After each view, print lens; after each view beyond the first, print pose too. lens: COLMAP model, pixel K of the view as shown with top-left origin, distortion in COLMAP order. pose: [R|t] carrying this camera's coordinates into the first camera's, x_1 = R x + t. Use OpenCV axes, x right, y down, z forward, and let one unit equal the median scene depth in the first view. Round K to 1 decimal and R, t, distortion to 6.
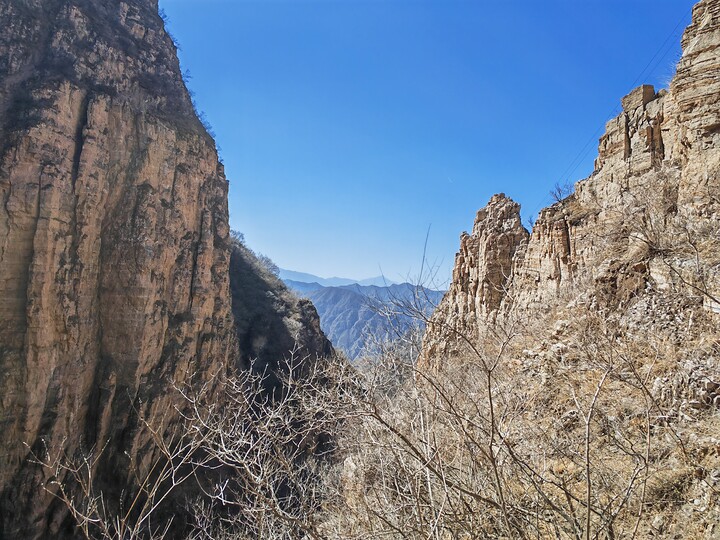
lens RADIAL K [[562.0, 0, 360.0], [0, 562.0, 270.0], [0, 0, 1]] dist [0.044302, -0.007852]
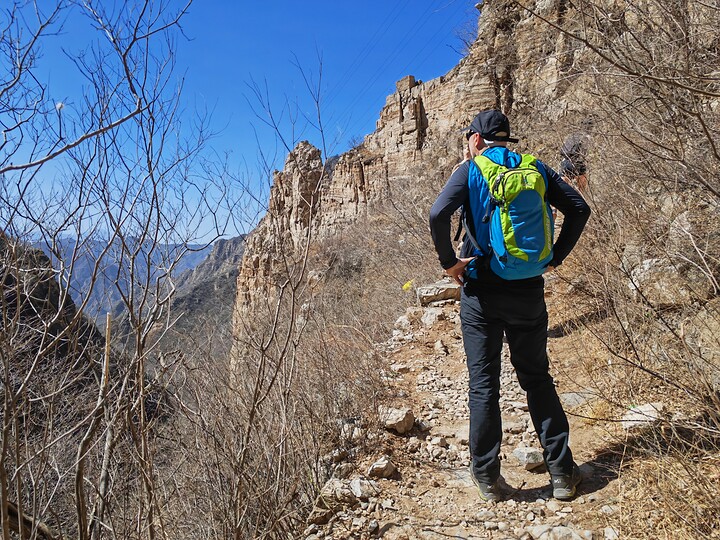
lens RADIAL K [[562.0, 0, 360.0], [0, 562.0, 270.0], [0, 0, 1]] dist [0.044302, -0.007852]
pose [[0.893044, -0.040282, 0.448163, -0.087231], [0.002510, 0.996415, 0.084559, 0.019866], [-0.449963, -0.074390, 0.889944, -0.093026]]
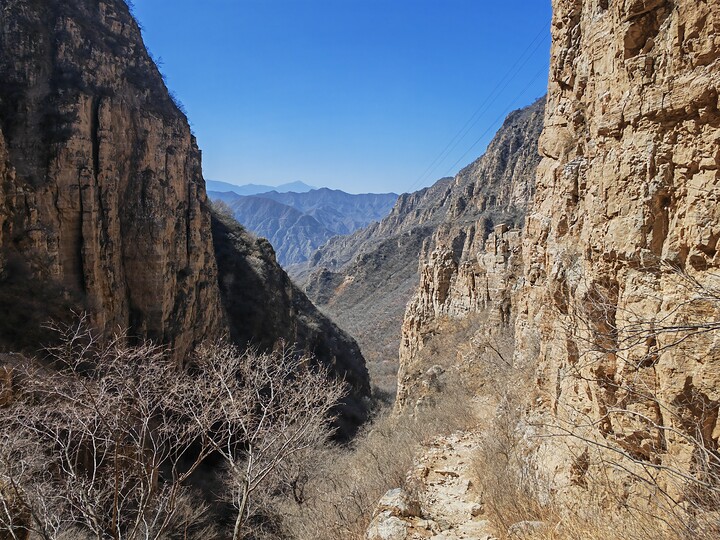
lens RADIAL K [[562.0, 0, 360.0], [0, 562.0, 270.0], [0, 0, 1]] dist [0.044302, -0.007852]
pose [[0.988331, -0.066670, 0.136955, -0.120702], [0.042539, 0.984159, 0.172108, -0.147635], [-0.146260, -0.164274, 0.975511, -0.347113]]
